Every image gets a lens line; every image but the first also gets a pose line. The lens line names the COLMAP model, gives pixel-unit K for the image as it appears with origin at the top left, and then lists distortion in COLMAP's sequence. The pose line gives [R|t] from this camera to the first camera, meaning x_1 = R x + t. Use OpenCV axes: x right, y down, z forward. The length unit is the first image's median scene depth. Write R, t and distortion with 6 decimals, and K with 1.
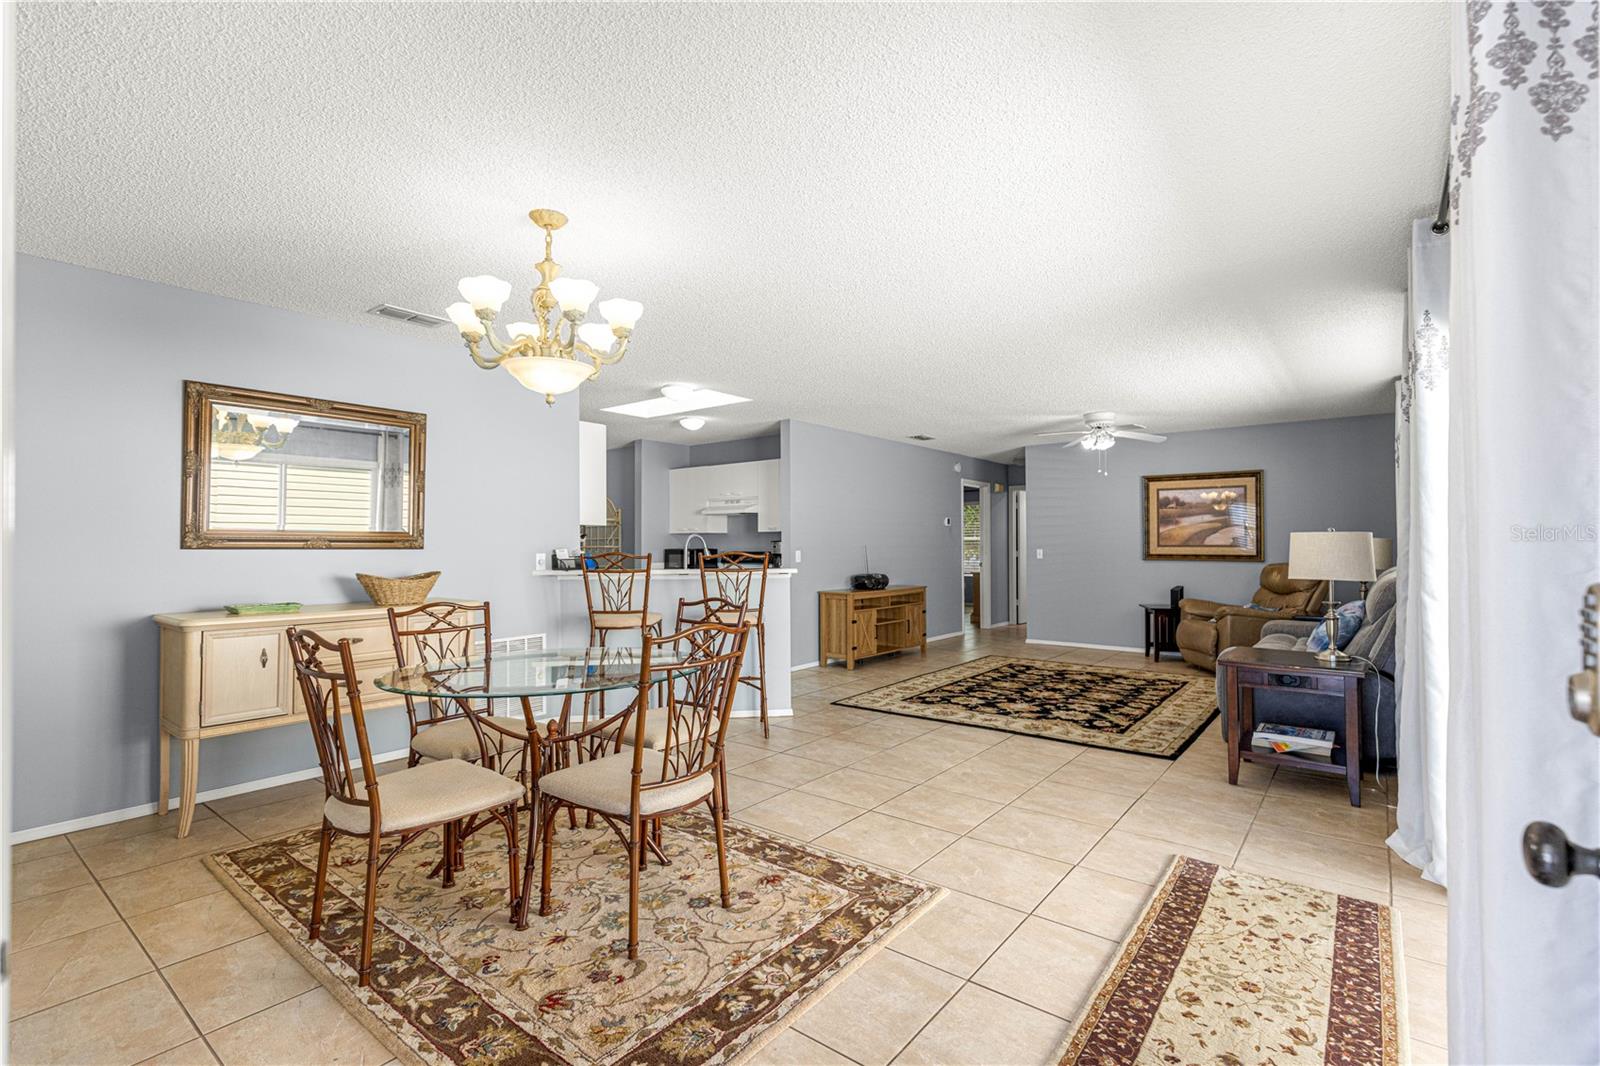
lens RADIAL K [[728.9, 0, 800.0], [0, 728.9, 533.0], [0, 0, 1]] dist [0.015225, -0.000288]
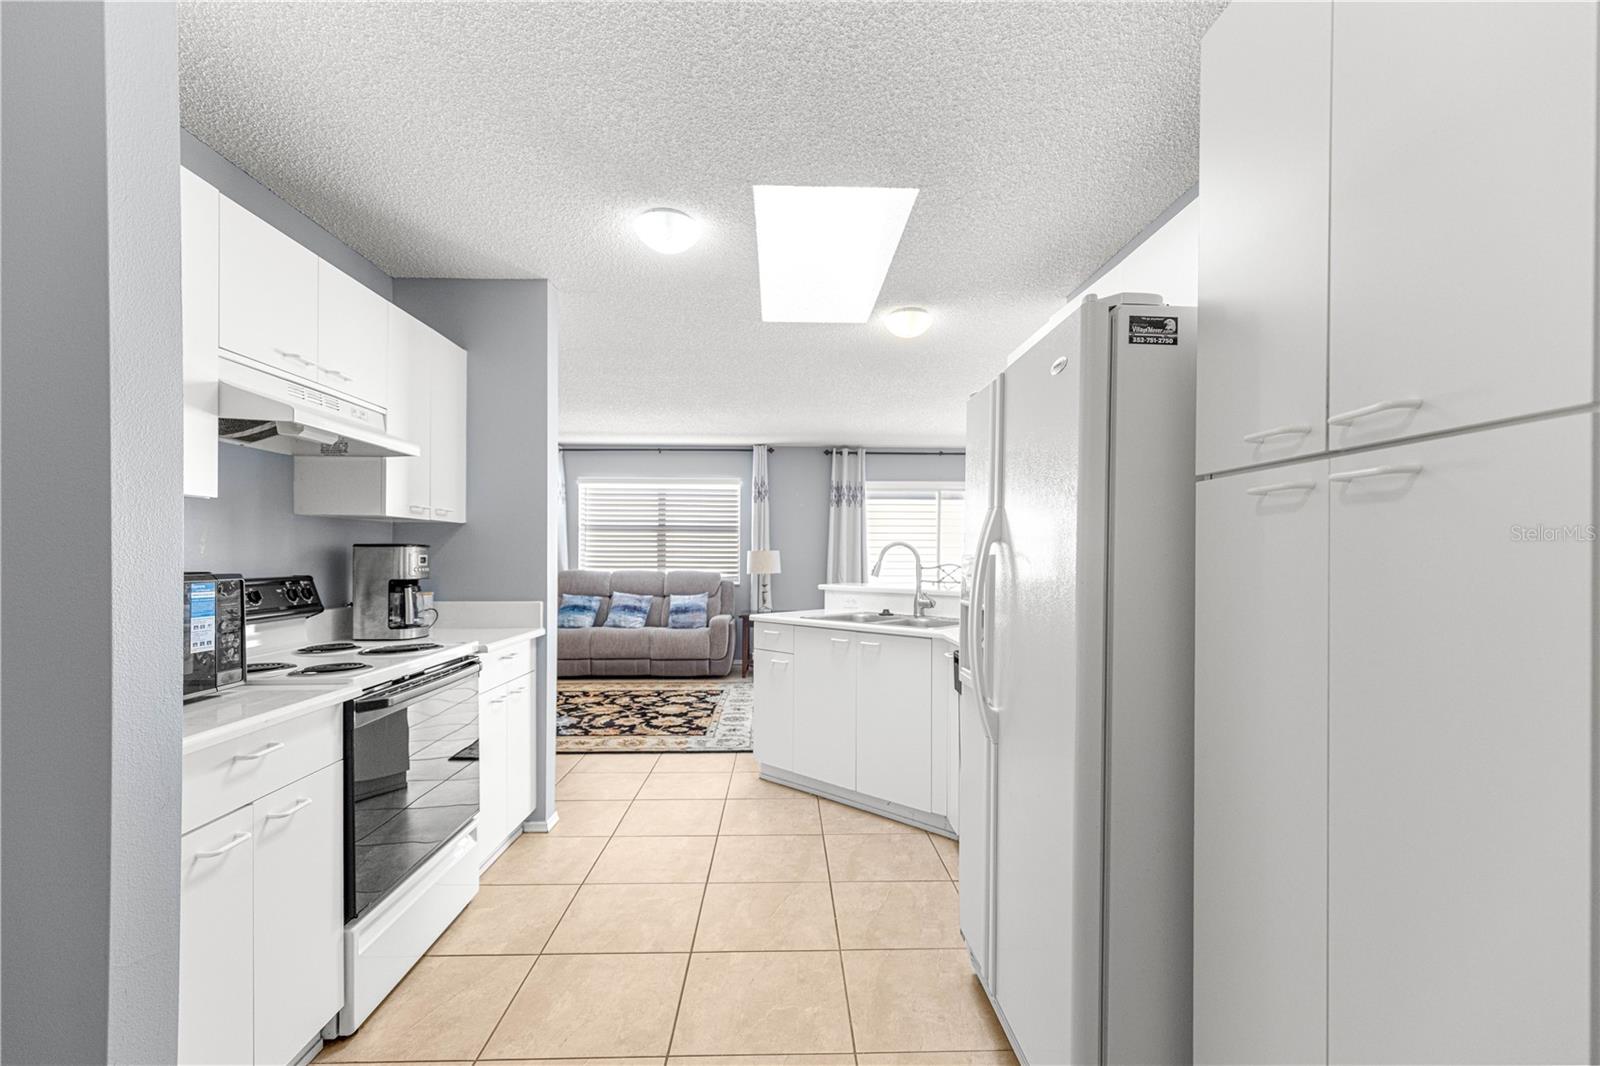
lens RADIAL K [[714.2, 0, 806.6], [0, 714.2, 544.0], [0, 0, 1]] dist [0.009460, -0.000605]
pose [[-0.650365, 0.013098, 0.759509, -0.475910], [-0.013171, 0.999507, -0.028514, 0.019927], [-0.759507, -0.028548, -0.649872, 1.185086]]
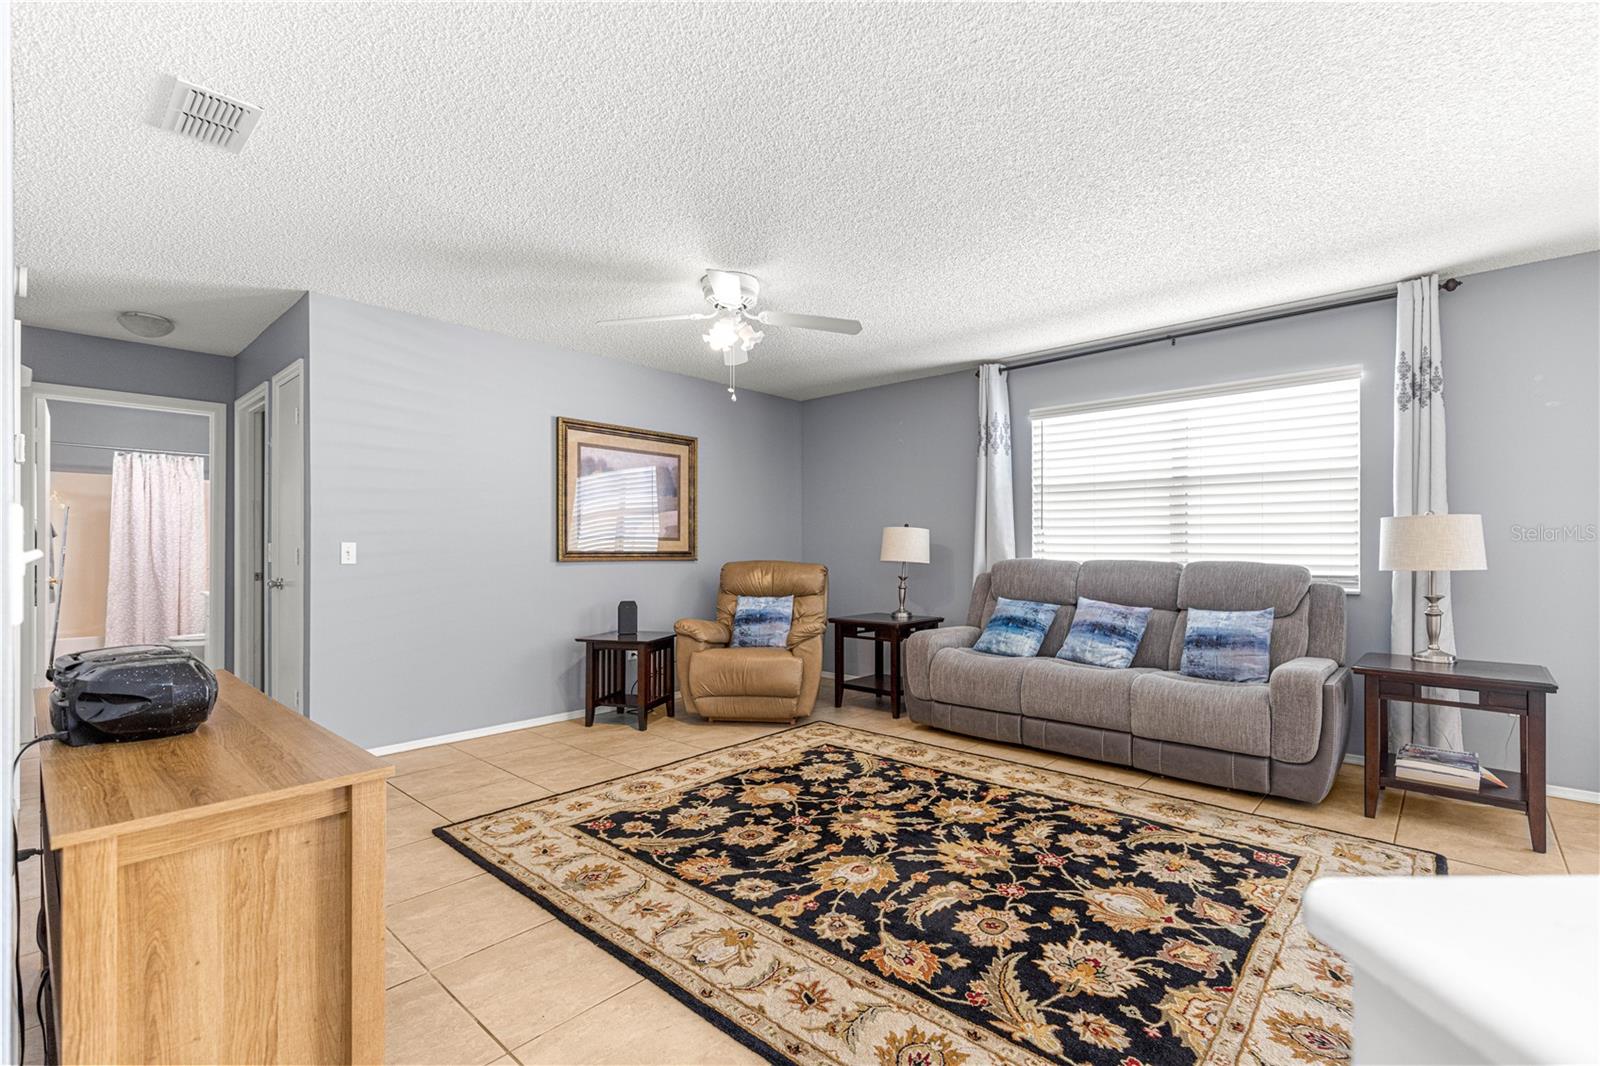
lens RADIAL K [[714.6, 0, 801.8], [0, 714.6, 544.9], [0, 0, 1]] dist [0.007370, -0.000479]
pose [[0.067903, 0.007616, 0.997663, -0.096751], [-0.017007, 0.999834, -0.006475, 0.028146], [-0.997547, -0.016528, 0.068021, 0.899682]]
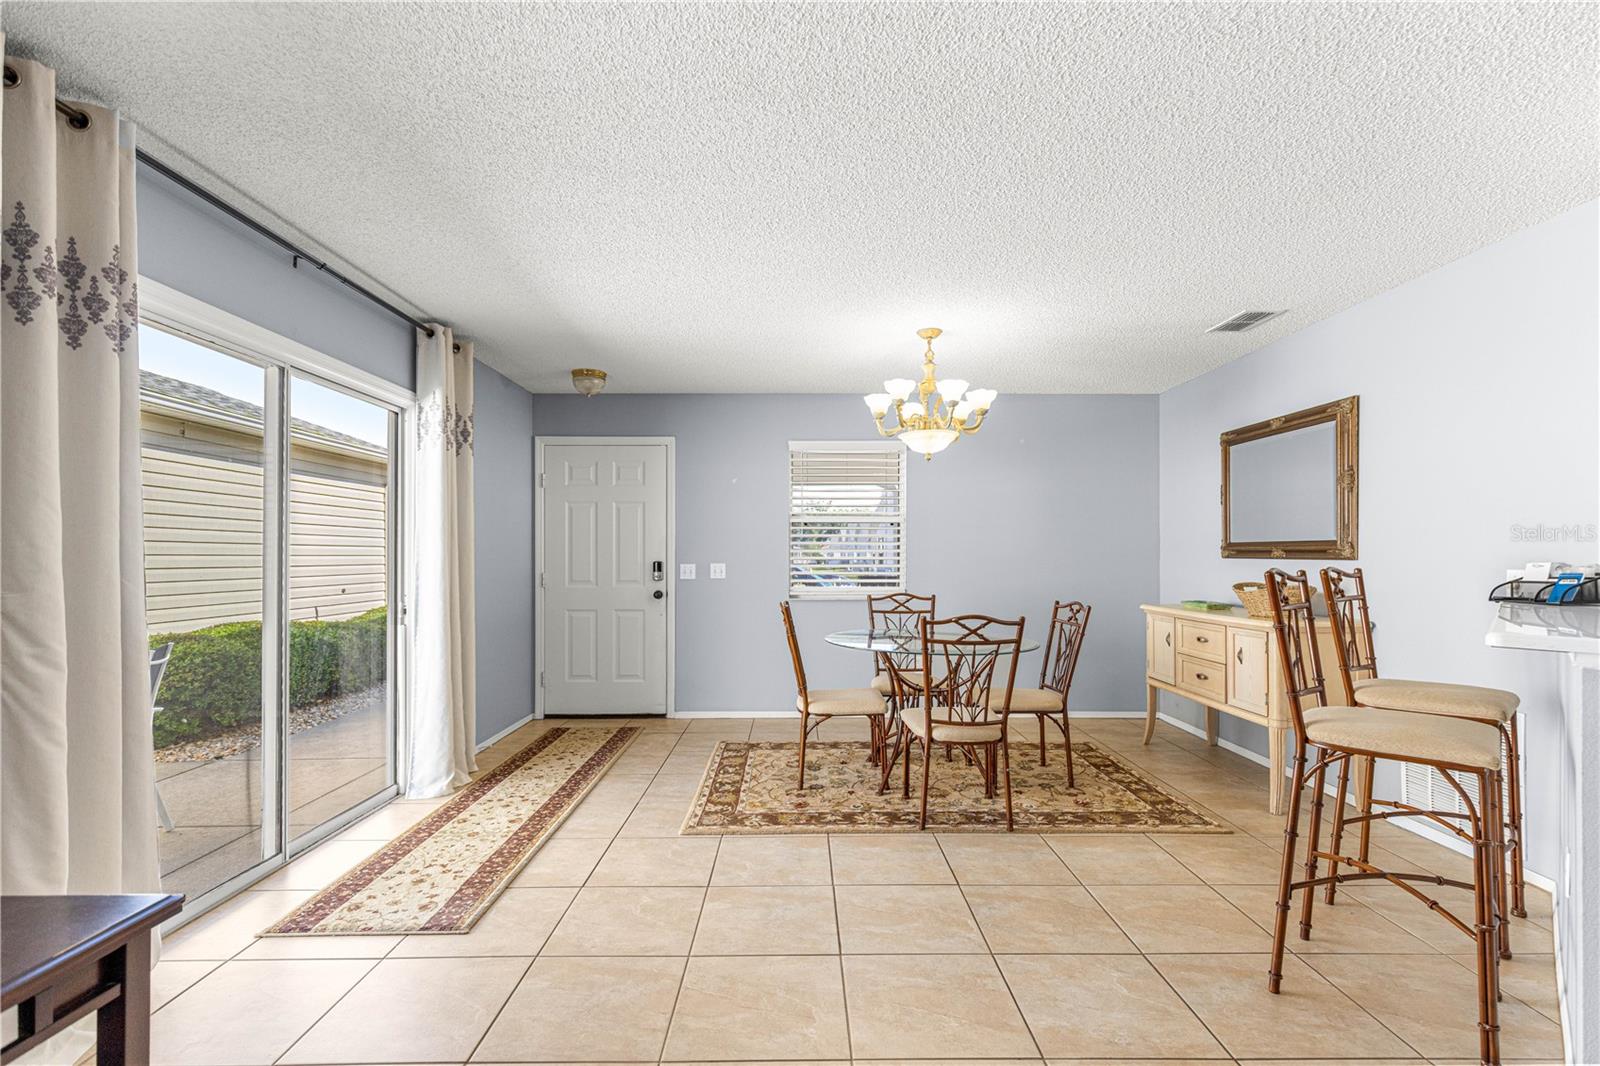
lens RADIAL K [[719.8, 0, 804.8], [0, 719.8, 556.2], [0, 0, 1]] dist [0.005066, 0.000779]
pose [[-0.777400, 0.002331, -0.629003, 0.296309], [0.012138, 0.999863, -0.011296, 0.011816], [0.628890, -0.016416, -0.777321, 0.767161]]
